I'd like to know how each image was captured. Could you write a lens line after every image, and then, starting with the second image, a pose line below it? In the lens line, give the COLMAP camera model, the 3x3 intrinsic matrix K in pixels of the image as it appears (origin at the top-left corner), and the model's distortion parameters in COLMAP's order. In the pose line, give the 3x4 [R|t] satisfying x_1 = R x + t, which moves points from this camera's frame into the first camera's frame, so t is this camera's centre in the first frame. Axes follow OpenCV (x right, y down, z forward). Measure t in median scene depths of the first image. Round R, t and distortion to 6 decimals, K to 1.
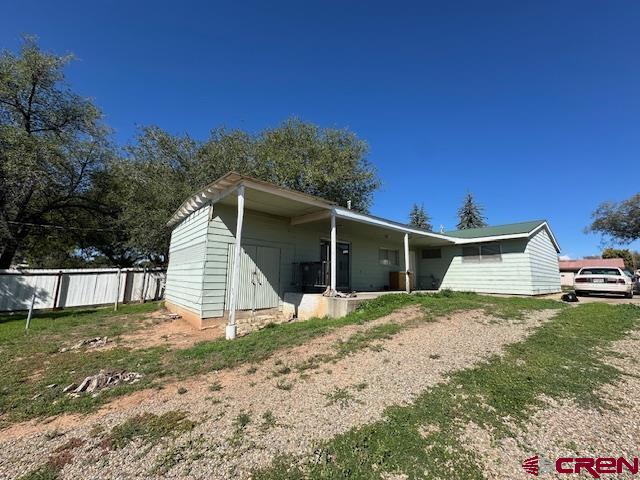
lens RADIAL K [[256.6, 0, 320.0], [0, 256.6, 240.0], [0, 0, 1]] dist [0.001383, 0.000130]
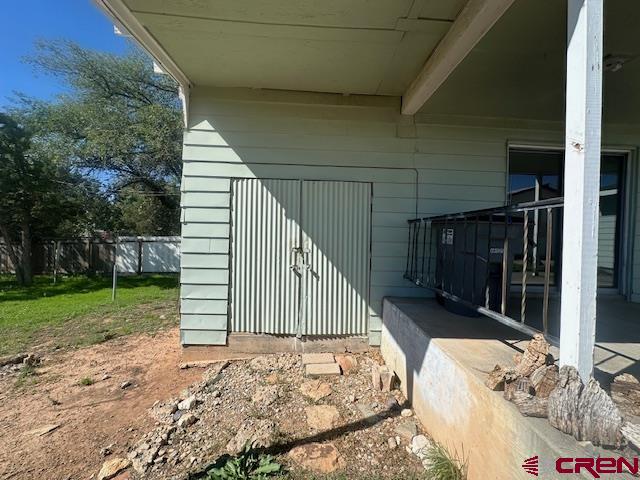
lens RADIAL K [[256.6, 0, 320.0], [0, 256.6, 240.0], [0, 0, 1]] dist [0.001383, 0.000130]
pose [[0.772619, 0.016813, -0.634647, 0.020574], [0.084215, 0.988101, 0.128700, 0.050521], [0.629259, -0.152883, 0.762010, 0.549079]]
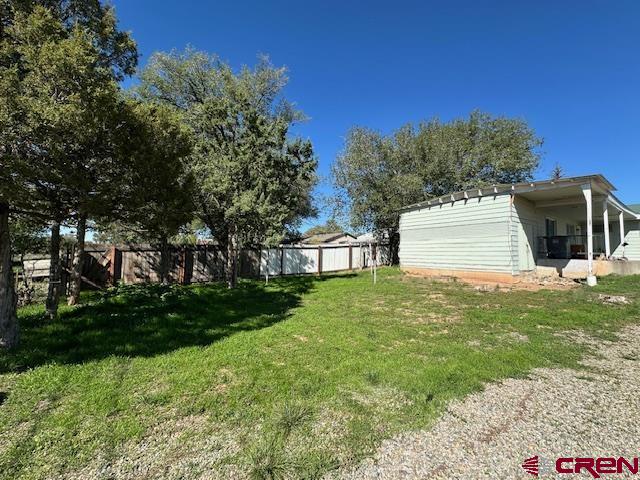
lens RADIAL K [[256.6, 0, 320.0], [0, 256.6, 240.0], [0, 0, 1]] dist [0.001383, 0.000130]
pose [[0.995188, -0.009159, -0.097556, -0.964758], [0.018278, 0.995499, 0.092996, -0.035039], [0.096265, -0.094332, 0.990876, -0.363504]]
